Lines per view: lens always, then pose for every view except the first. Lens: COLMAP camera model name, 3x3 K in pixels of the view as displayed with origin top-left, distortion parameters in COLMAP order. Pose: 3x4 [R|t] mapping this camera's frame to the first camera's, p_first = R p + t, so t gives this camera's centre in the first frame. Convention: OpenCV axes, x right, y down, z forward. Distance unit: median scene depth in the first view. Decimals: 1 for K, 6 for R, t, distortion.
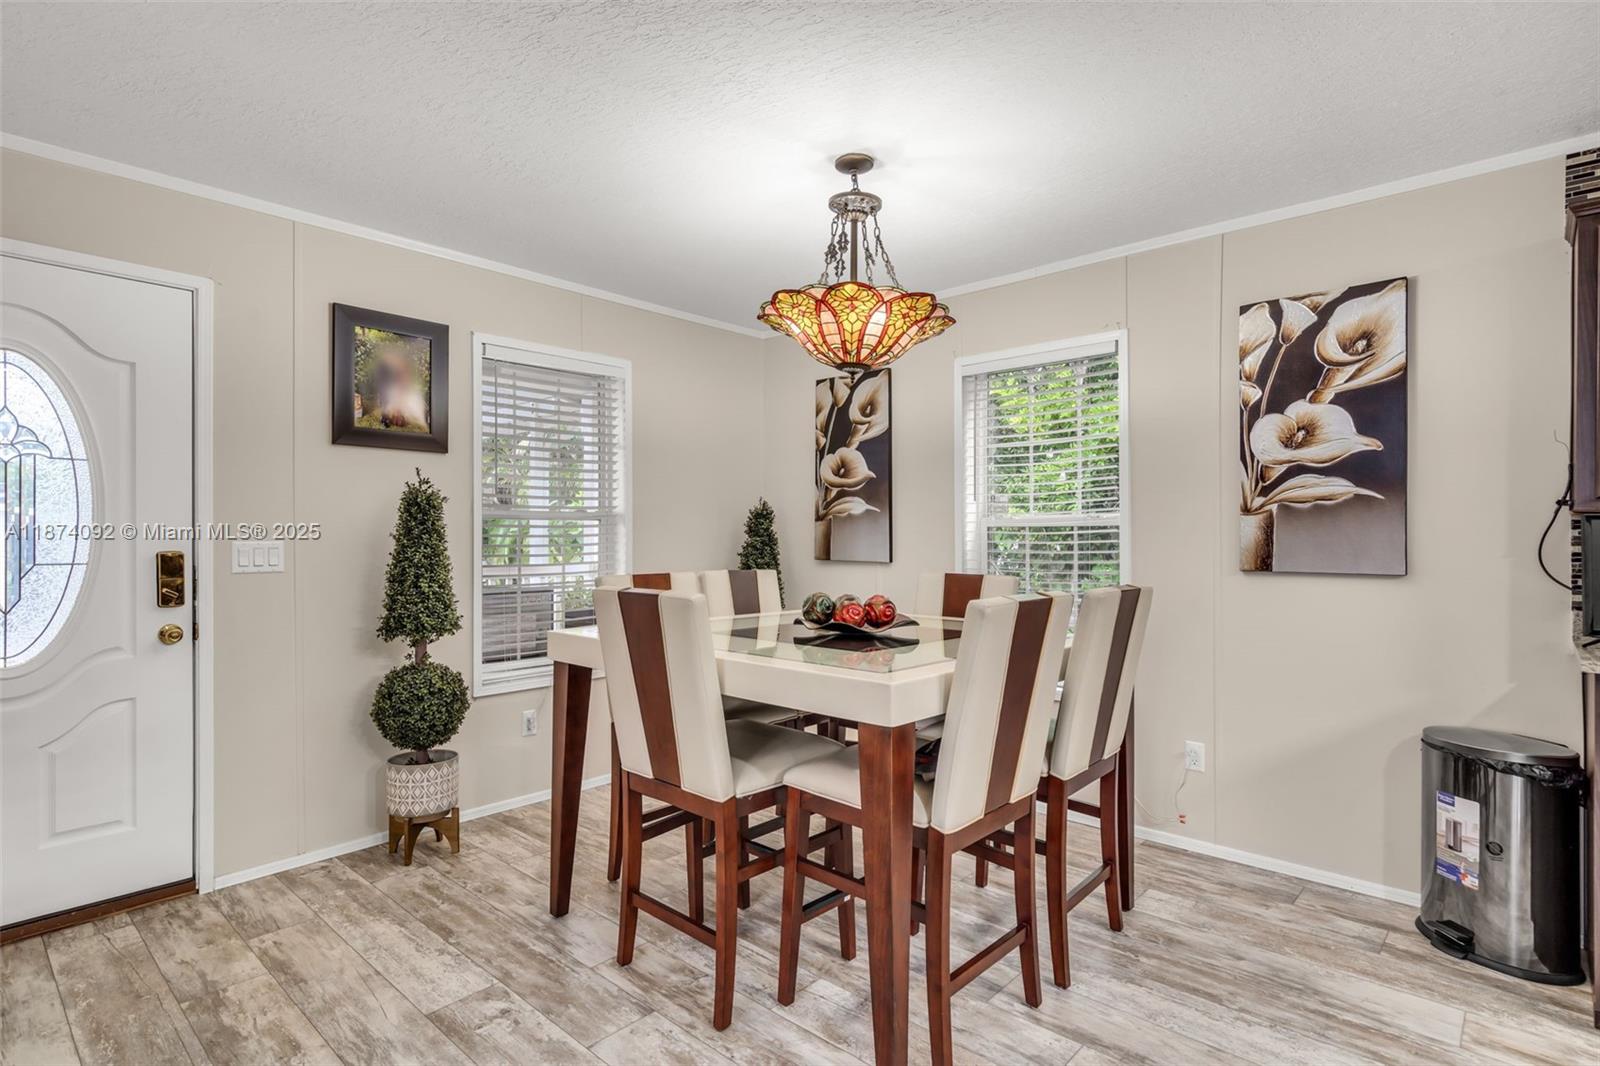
lens RADIAL K [[782.6, 0, 802.1], [0, 782.6, 541.3], [0, 0, 1]] dist [0.015757, 0.000855]
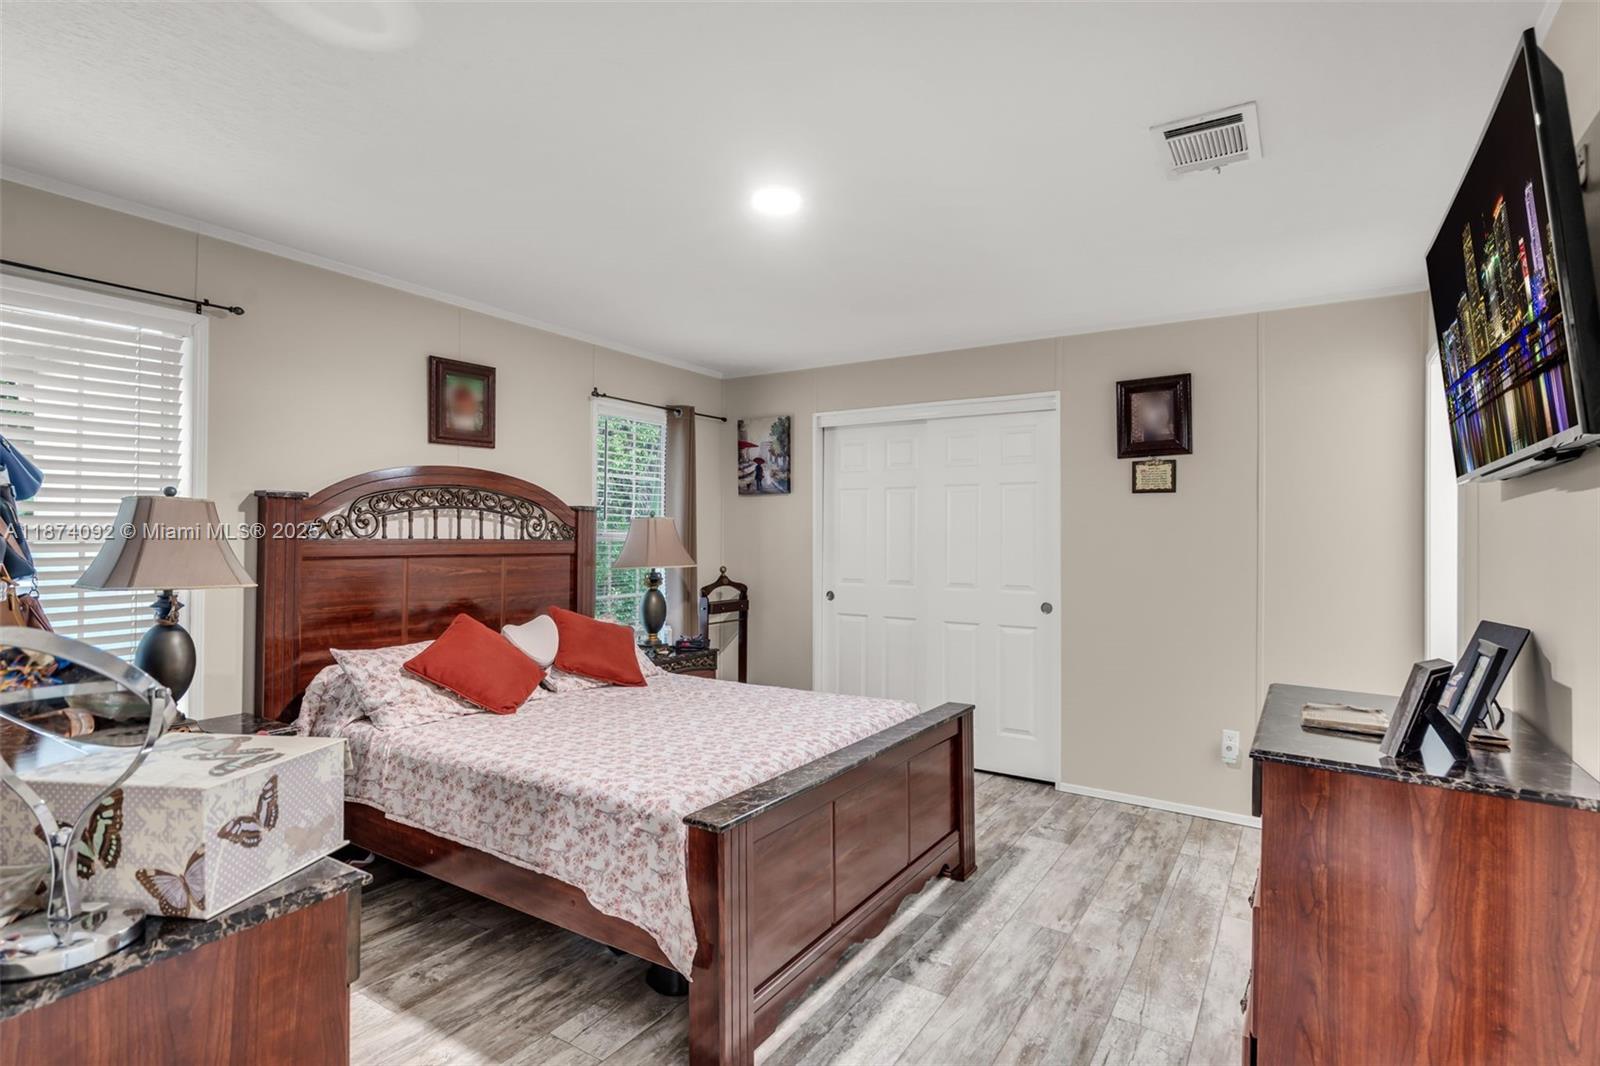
lens RADIAL K [[796.7, 0, 807.9], [0, 796.7, 543.6], [0, 0, 1]] dist [0.001564, 0.000187]
pose [[-0.163353, 0.010397, 0.986513, -1.836111], [0.021525, 0.999744, -0.006972, -0.013239], [-0.986333, 0.020096, -0.163535, 1.632914]]
